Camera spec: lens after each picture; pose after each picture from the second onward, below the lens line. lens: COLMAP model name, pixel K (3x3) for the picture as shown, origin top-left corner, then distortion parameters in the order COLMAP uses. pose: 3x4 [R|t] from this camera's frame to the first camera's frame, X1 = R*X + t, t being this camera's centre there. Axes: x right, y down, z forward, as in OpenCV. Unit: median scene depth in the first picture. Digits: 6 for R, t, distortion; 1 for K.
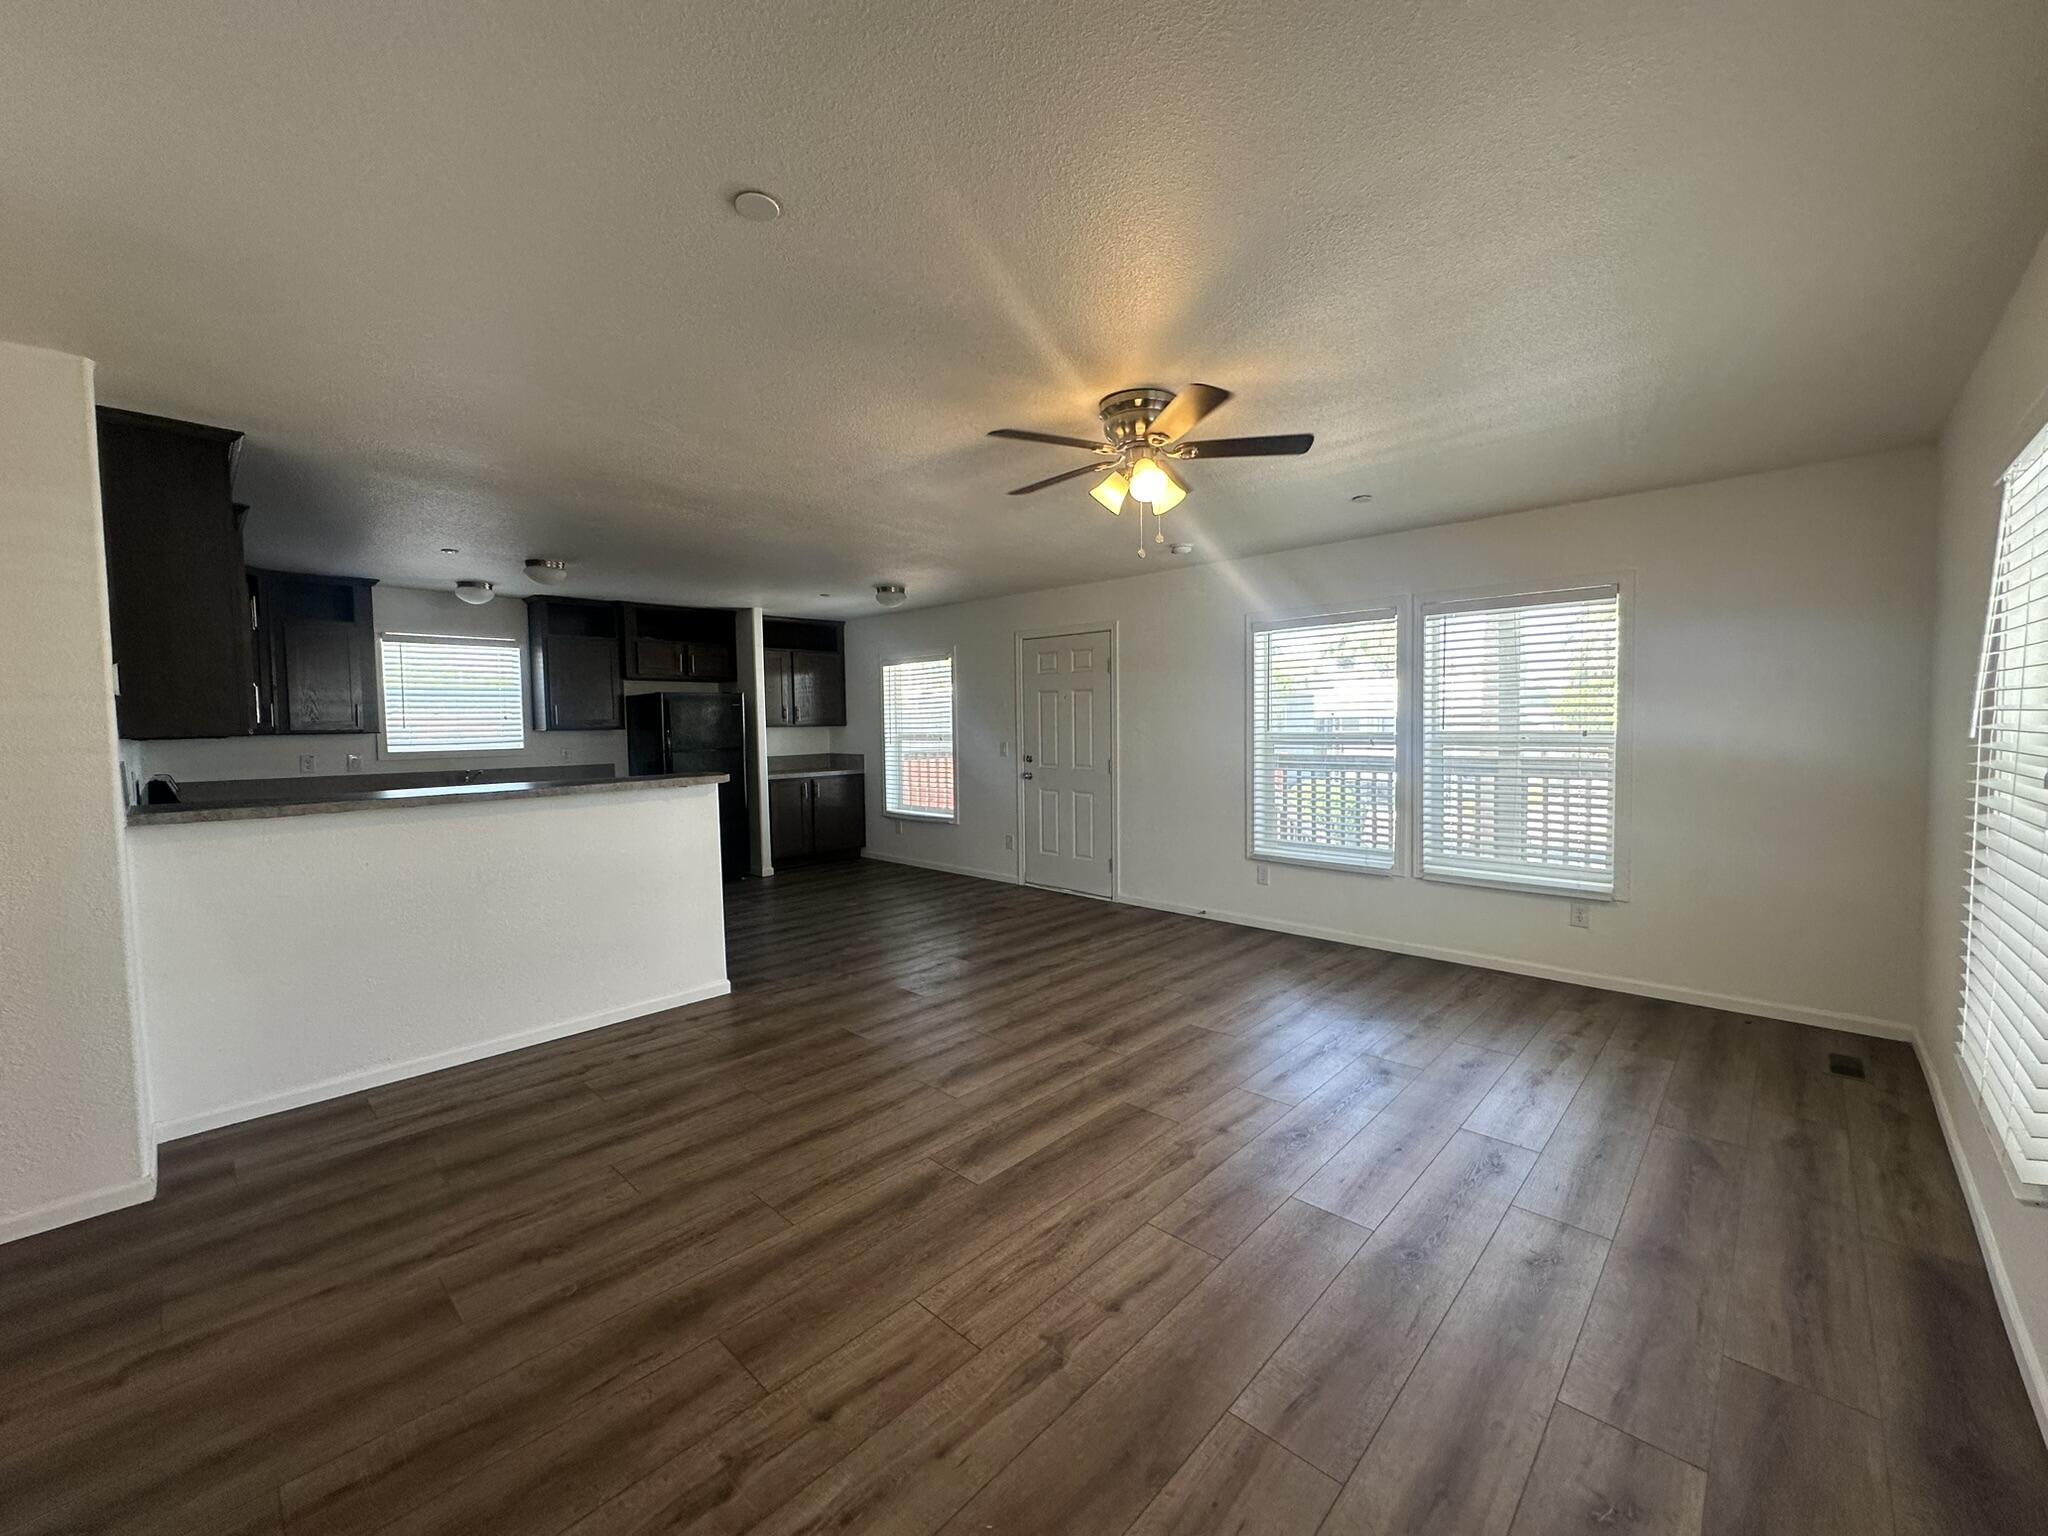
lens RADIAL K [[830.9, 0, 1024.0], [0, 830.9, 768.0], [0, 0, 1]] dist [0.000196, -0.000085]
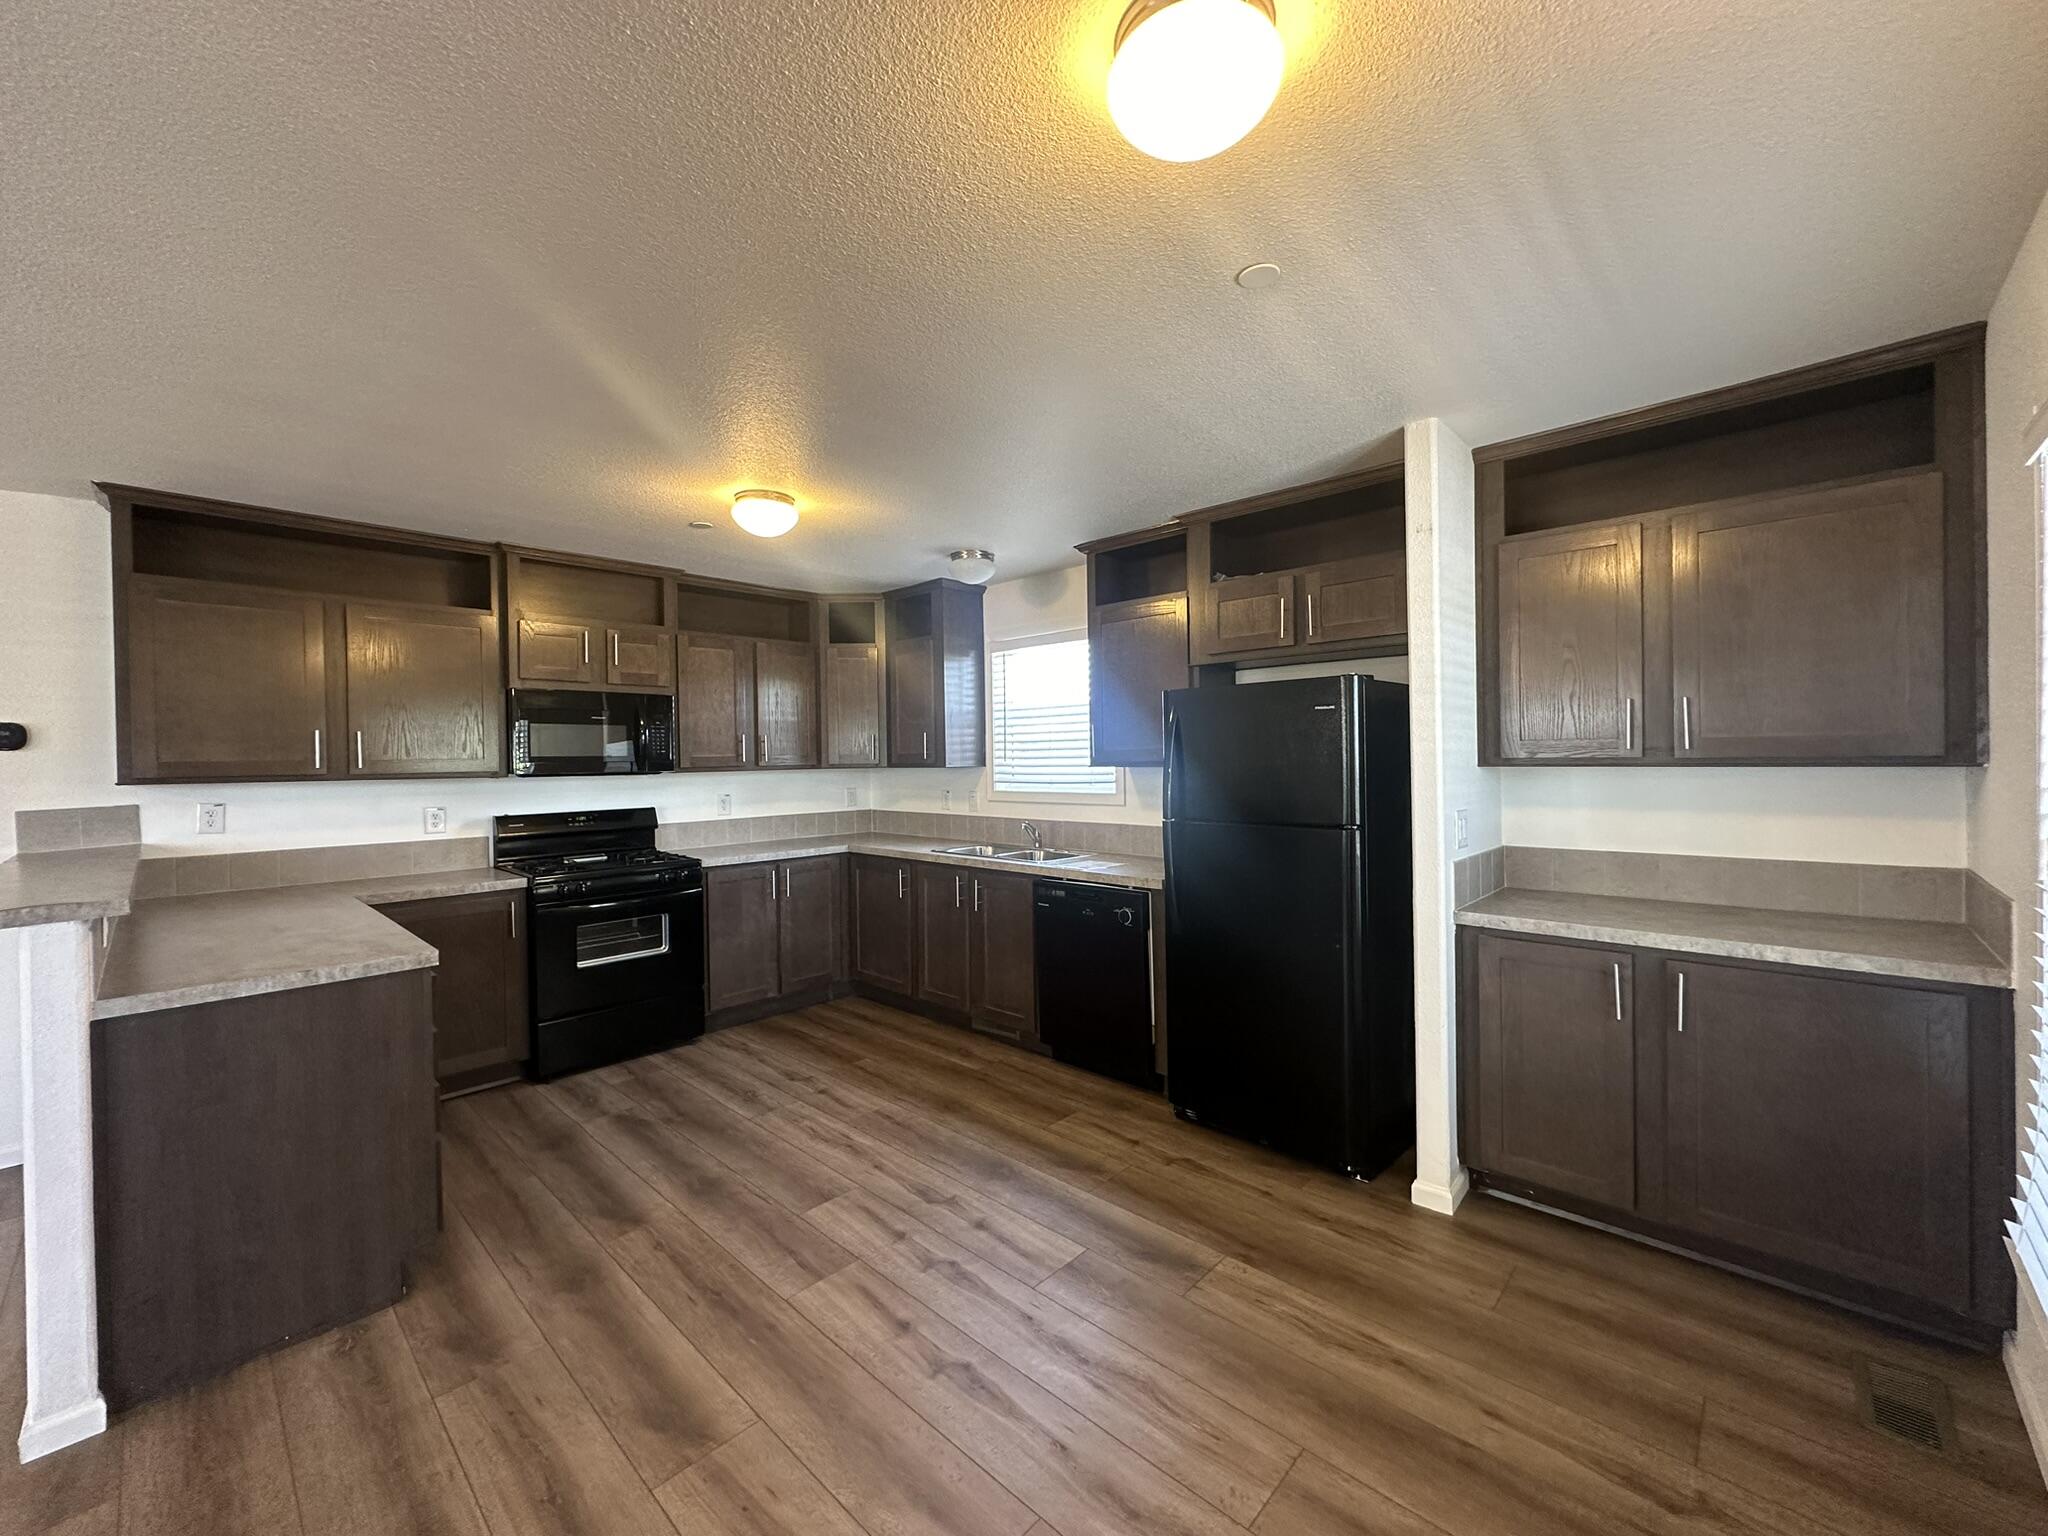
lens RADIAL K [[830.9, 0, 1024.0], [0, 830.9, 768.0], [0, 0, 1]] dist [0.000196, -0.000085]
pose [[-0.016600, 0.022287, -0.999614, 0.034070], [-0.040959, 0.998897, 0.022952, -0.061796], [0.999023, 0.041324, -0.015669, 1.034999]]
